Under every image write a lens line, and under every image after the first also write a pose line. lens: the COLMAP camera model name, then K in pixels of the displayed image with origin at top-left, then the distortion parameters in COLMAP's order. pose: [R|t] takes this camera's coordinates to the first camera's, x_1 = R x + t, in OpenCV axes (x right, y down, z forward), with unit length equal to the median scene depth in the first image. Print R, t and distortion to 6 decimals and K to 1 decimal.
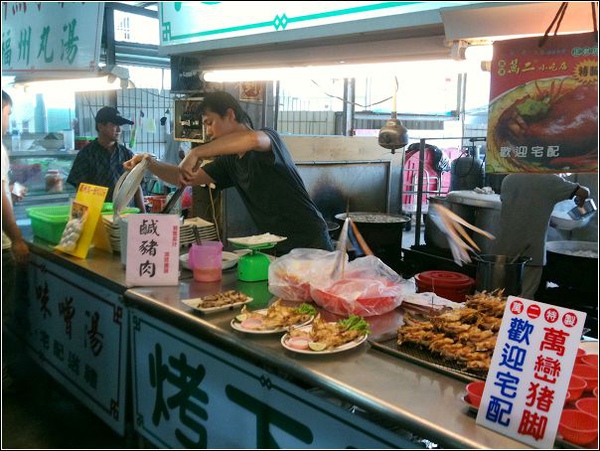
lens RADIAL K [[632.7, 0, 300.0], [0, 632.7, 225.5], [0, 0, 1]] dist [0.094017, -0.210932]
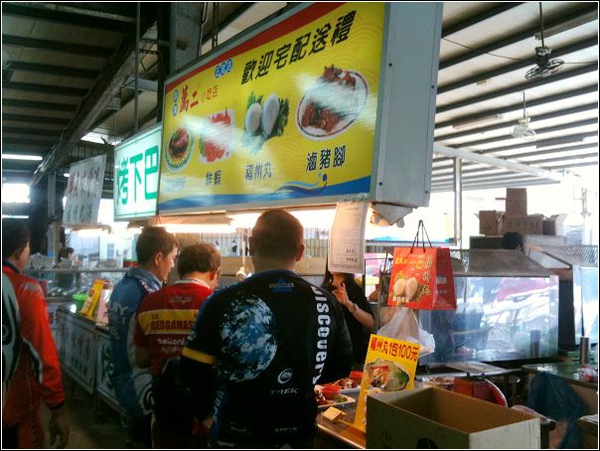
lens RADIAL K [[632.7, 0, 300.0], [0, 632.7, 225.5], [0, 0, 1]] dist [0.094017, -0.210932]
pose [[0.985915, -0.015485, -0.166530, 0.639886], [-0.017570, 0.980605, -0.195204, 0.148858], [0.166323, 0.195381, 0.966521, -0.879163]]
